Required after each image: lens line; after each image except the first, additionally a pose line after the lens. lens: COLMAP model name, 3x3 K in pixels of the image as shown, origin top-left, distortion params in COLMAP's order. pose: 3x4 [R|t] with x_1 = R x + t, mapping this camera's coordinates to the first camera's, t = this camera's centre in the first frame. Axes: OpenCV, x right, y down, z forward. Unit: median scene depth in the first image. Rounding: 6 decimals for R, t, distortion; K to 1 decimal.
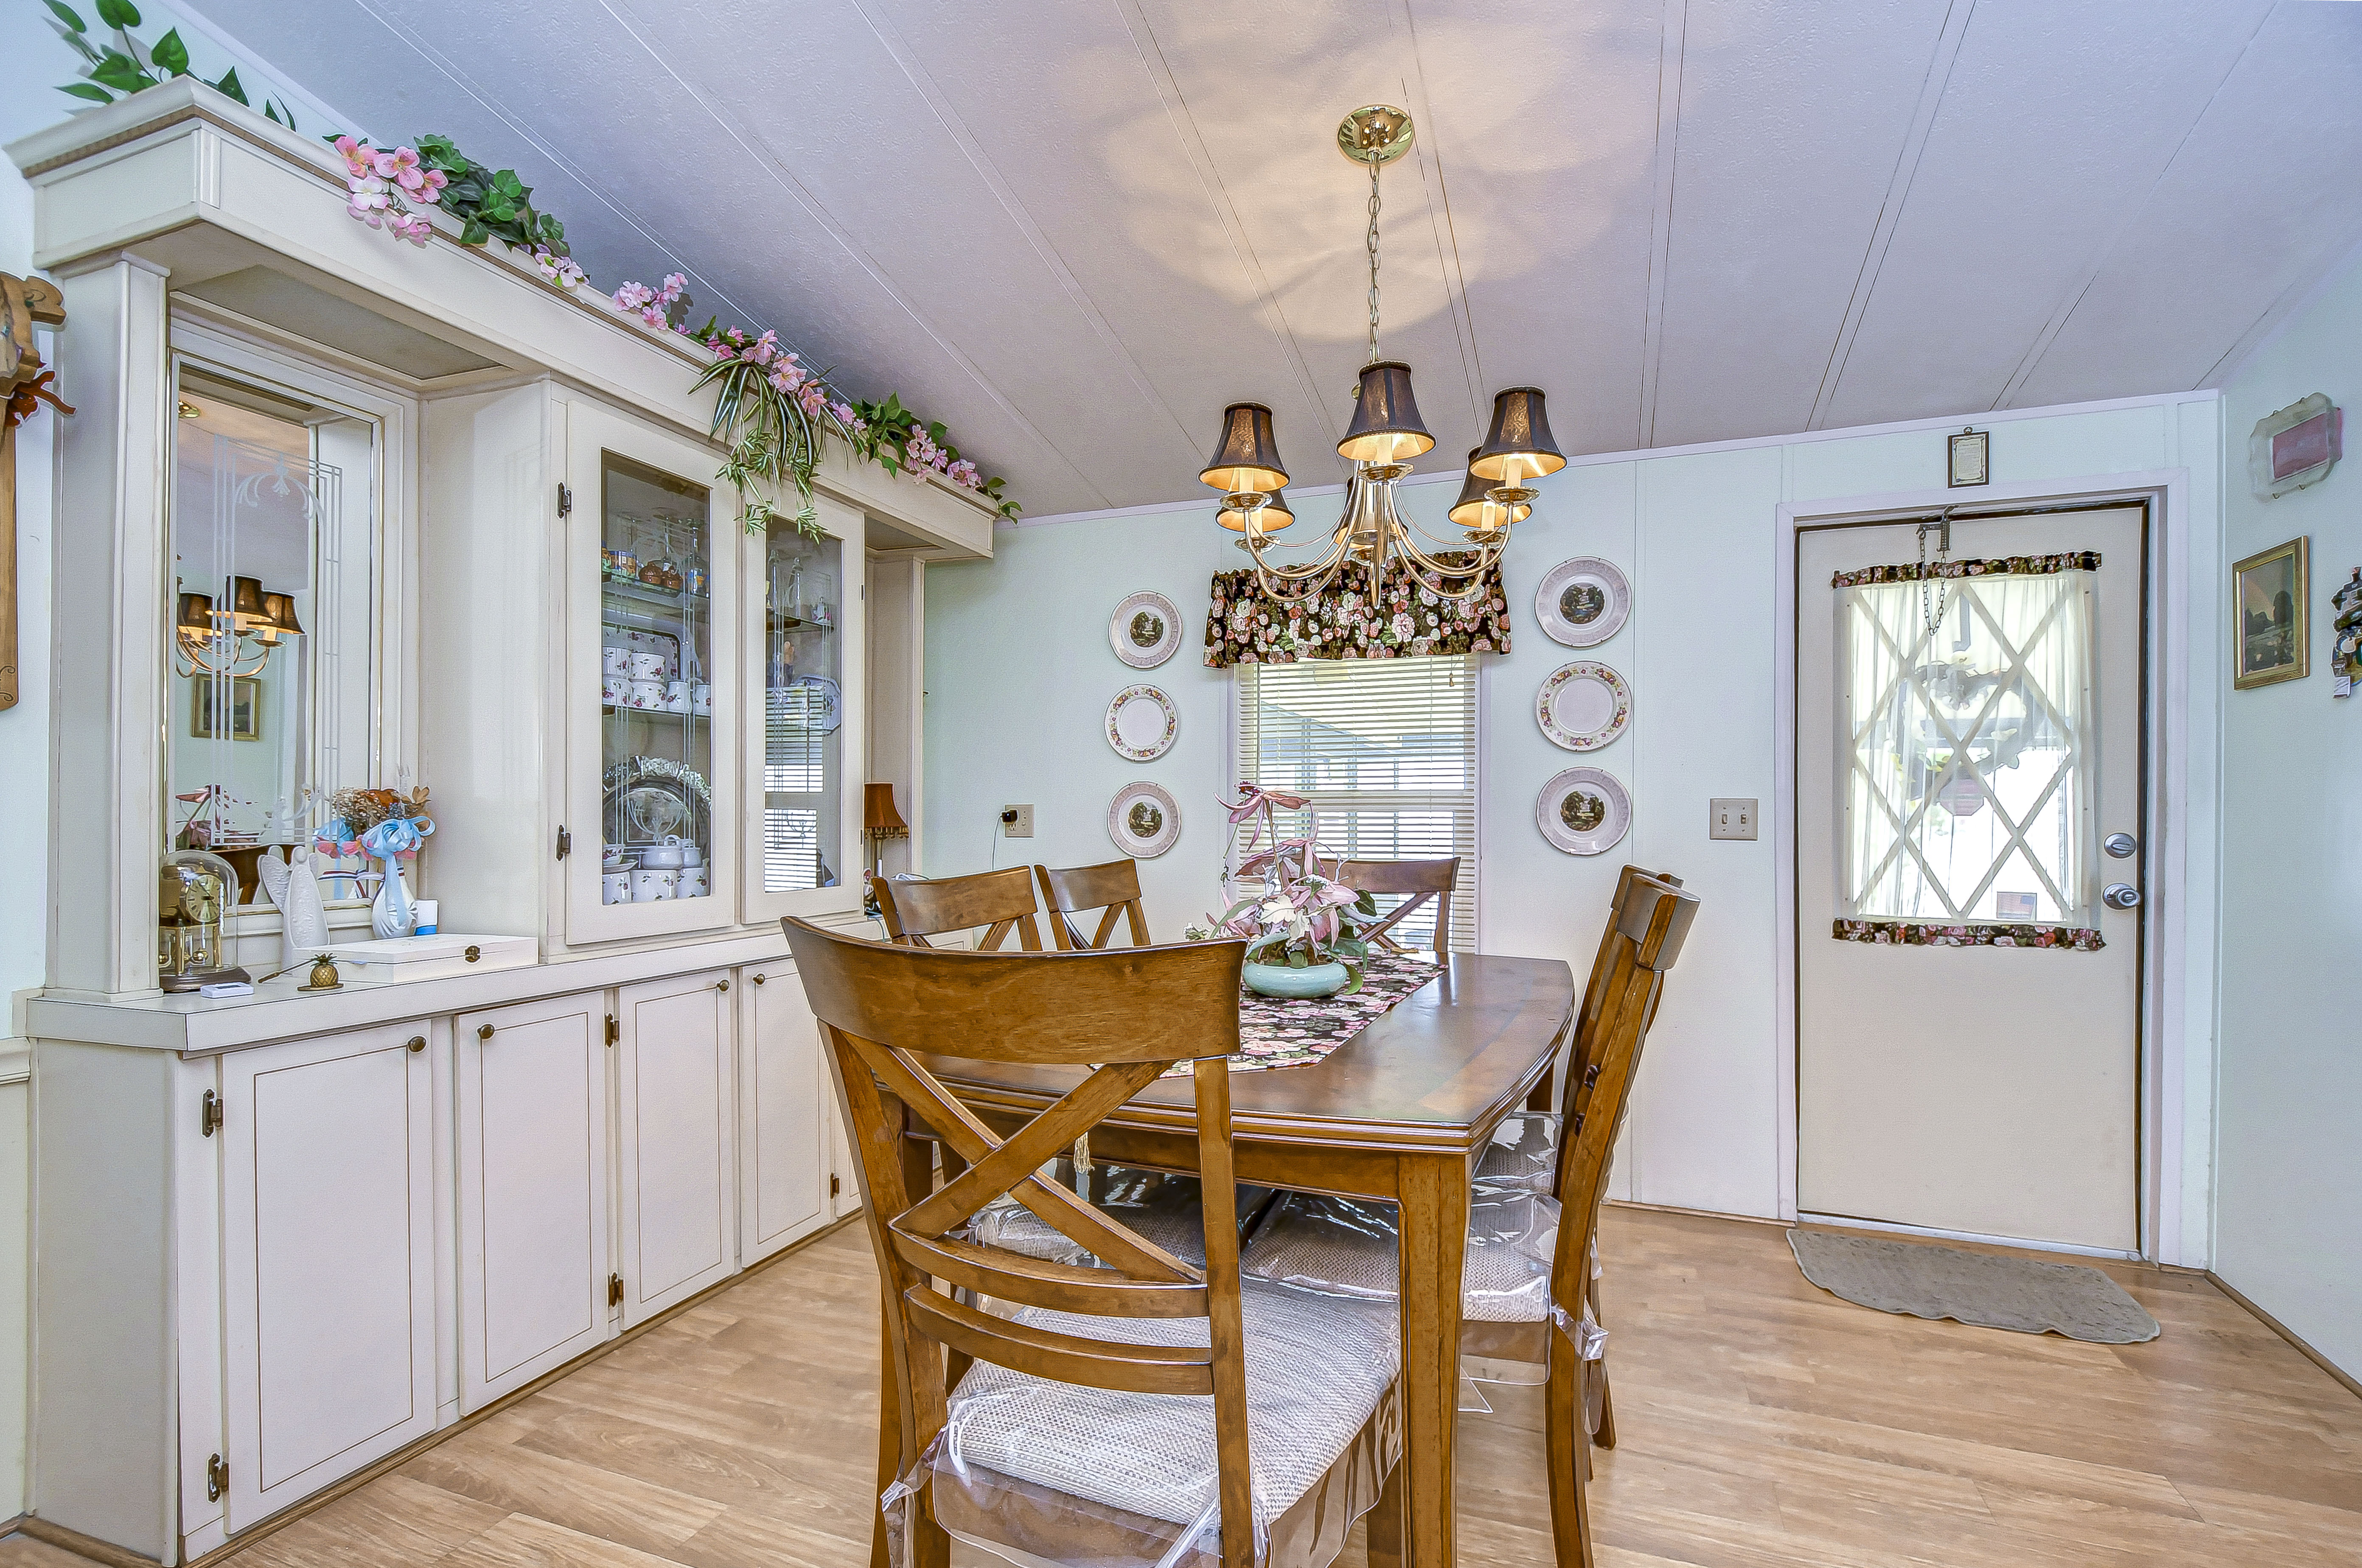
lens RADIAL K [[1052.8, 0, 1184.6], [0, 1052.8, 813.9], [0, 0, 1]] dist [-0.000377, -0.000493]
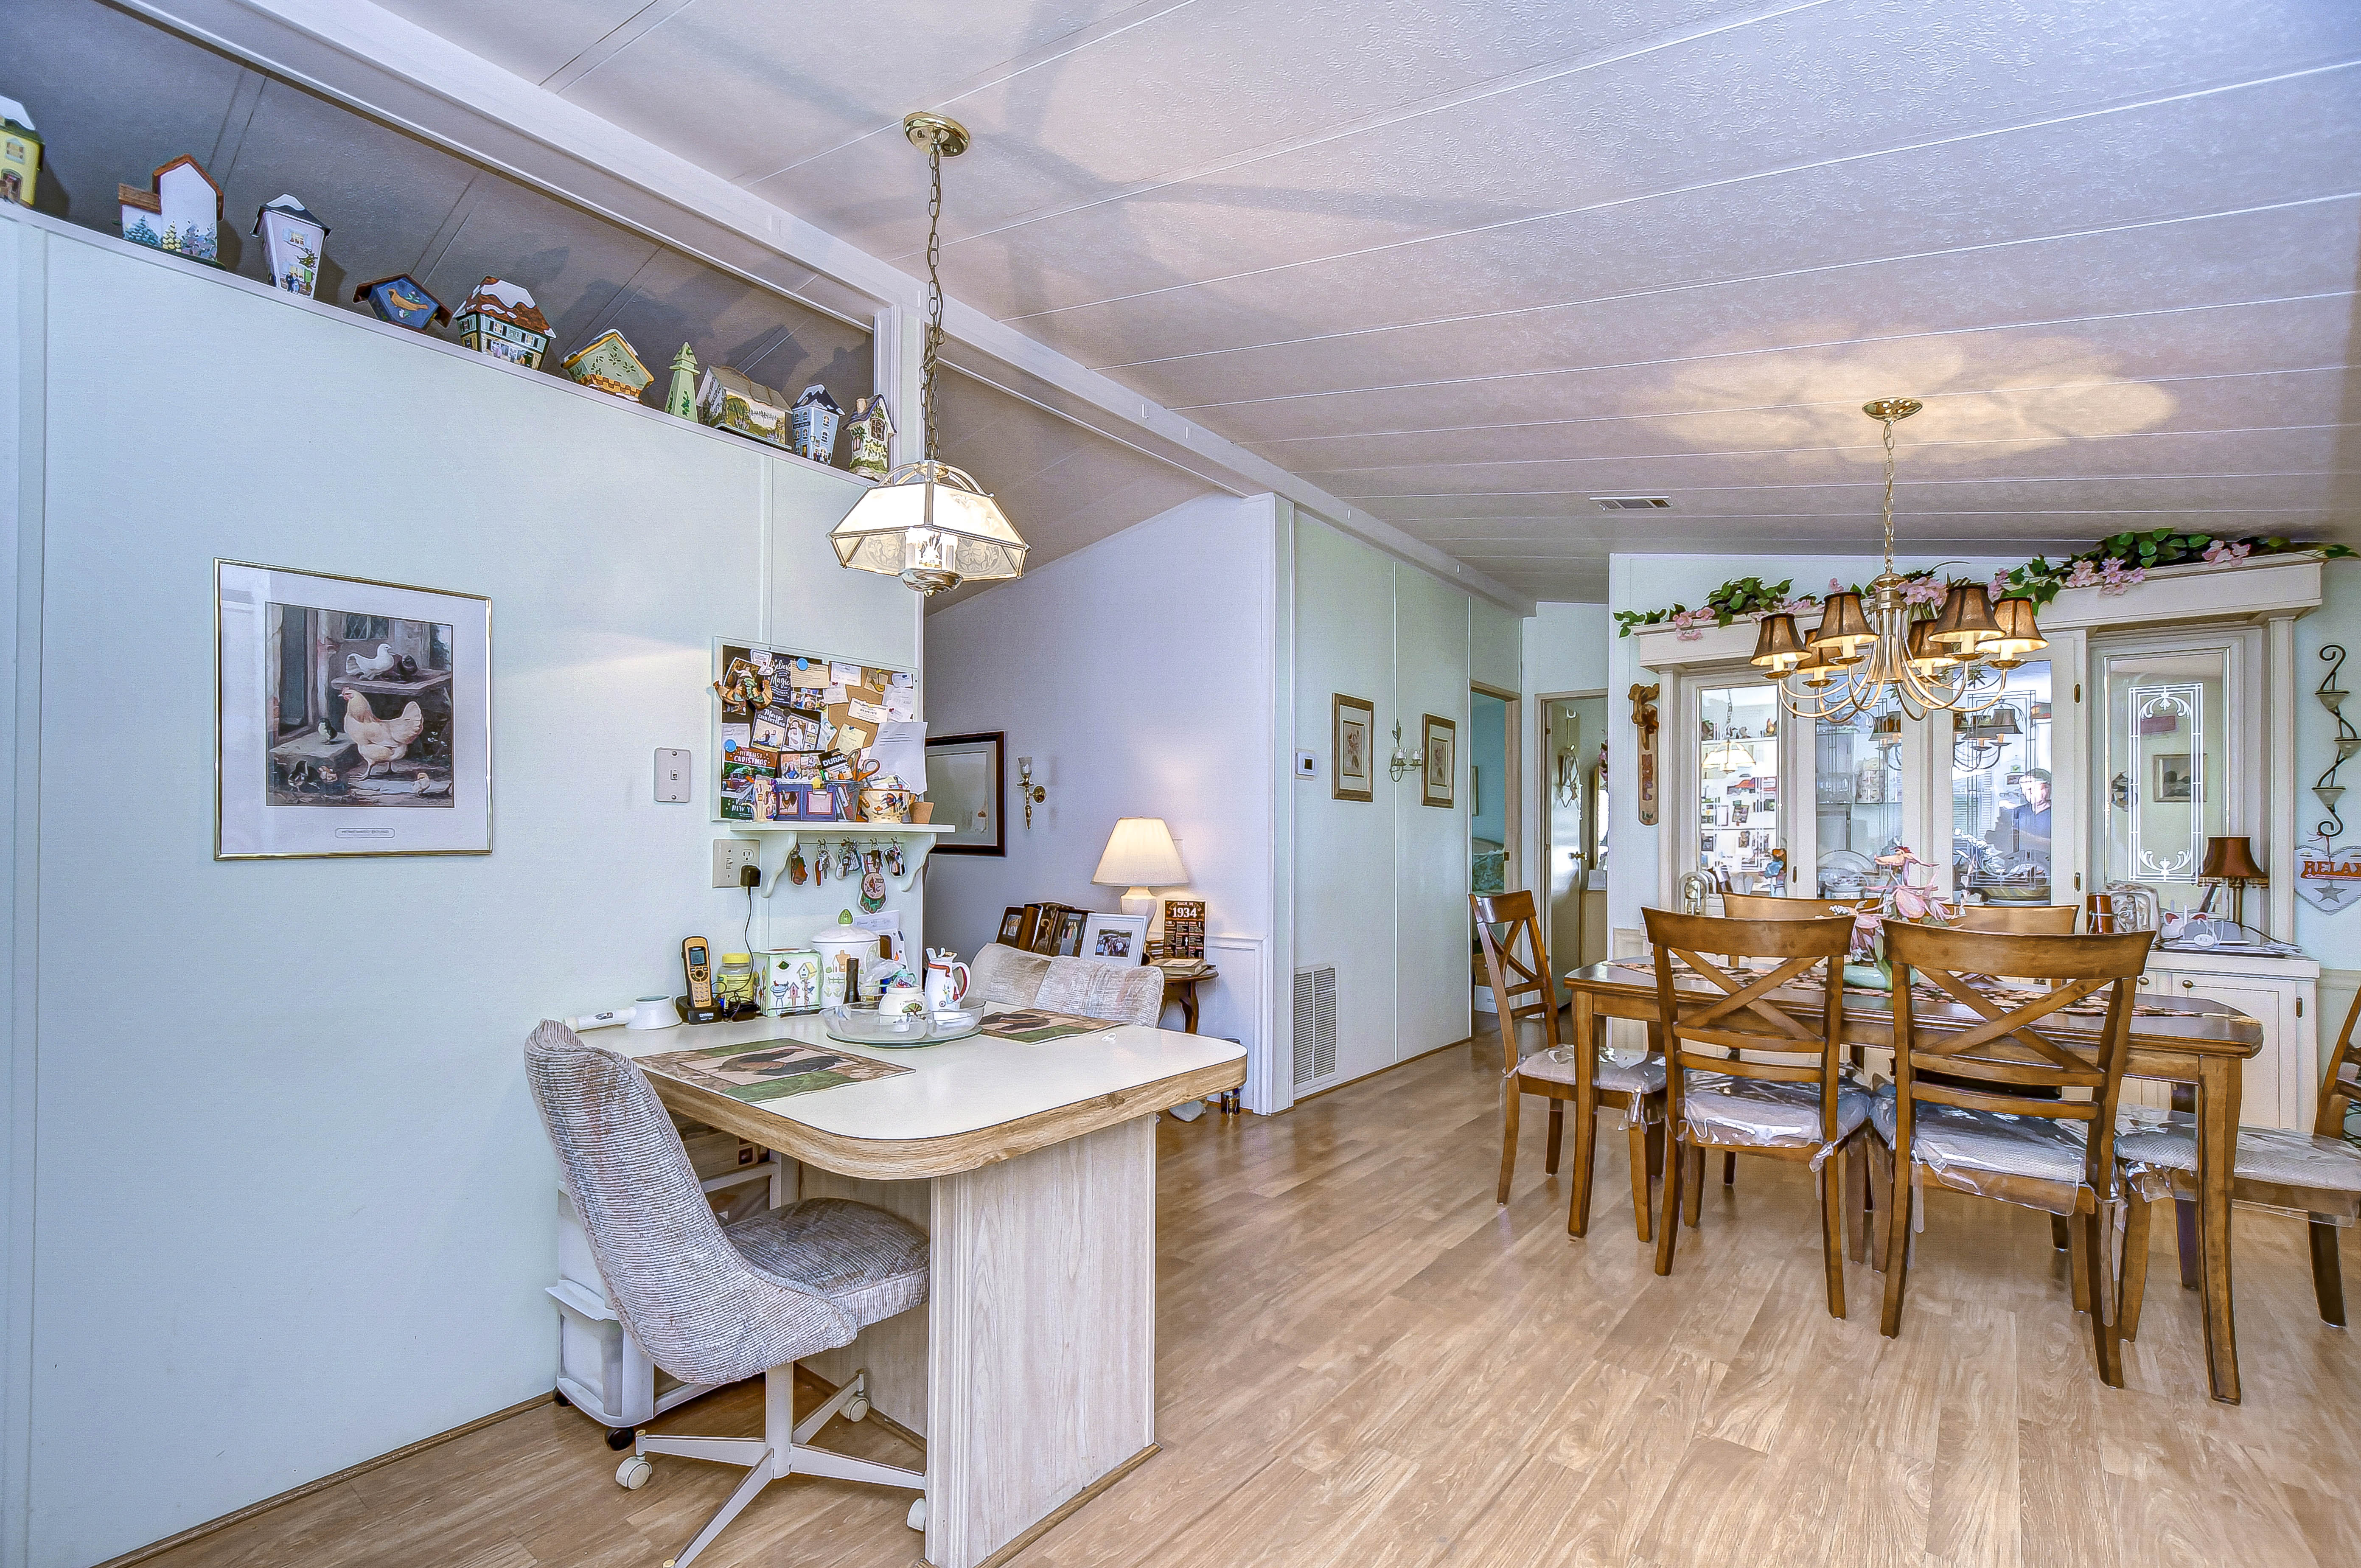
lens RADIAL K [[1036.5, 0, 1180.9], [0, 1036.5, 811.1], [0, 0, 1]] dist [0.000177, -0.001396]
pose [[-0.310701, -0.033556, -0.949915, 1.298680], [0.000060, 0.999376, -0.035322, -0.021489], [0.950508, -0.011031, -0.310505, 0.371734]]
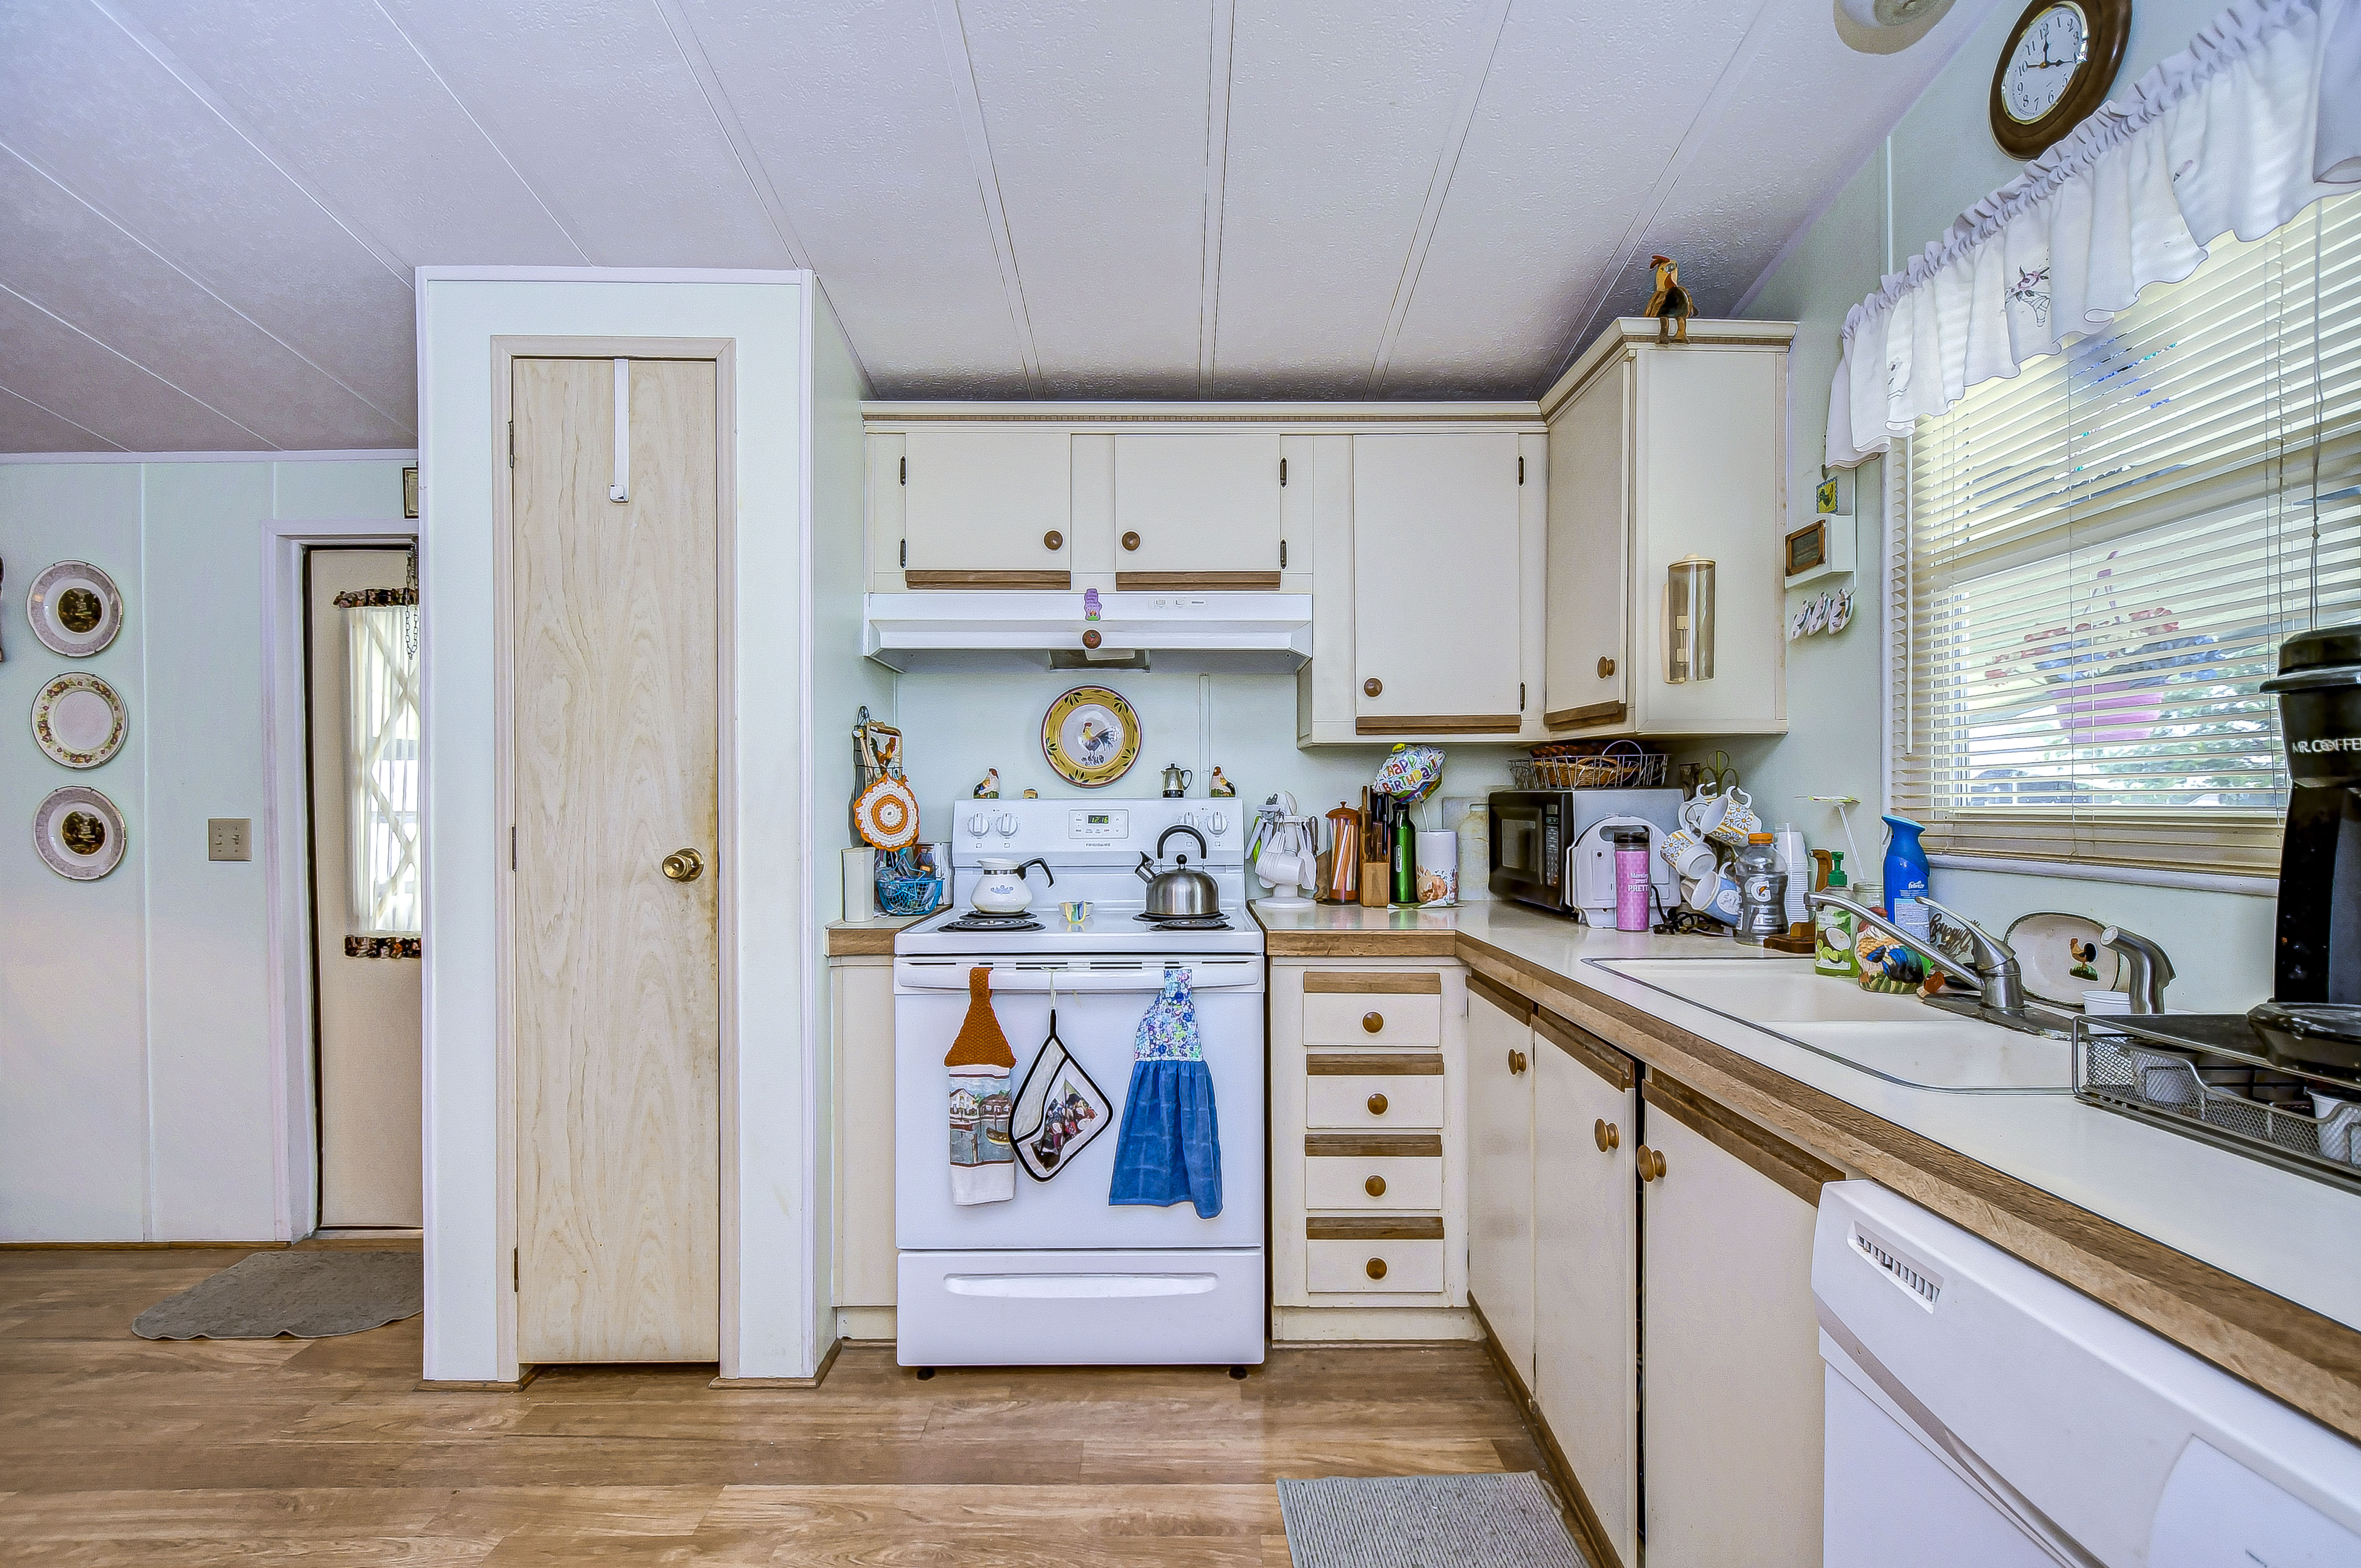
lens RADIAL K [[1036.5, 0, 1180.9], [0, 1036.5, 811.1], [0, 0, 1]] dist [0.000177, -0.001396]
pose [[0.935027, -0.014276, 0.354289, 1.031664], [0.009053, 0.999825, 0.016397, -0.029930], [-0.354461, -0.012124, 0.934992, -0.219502]]
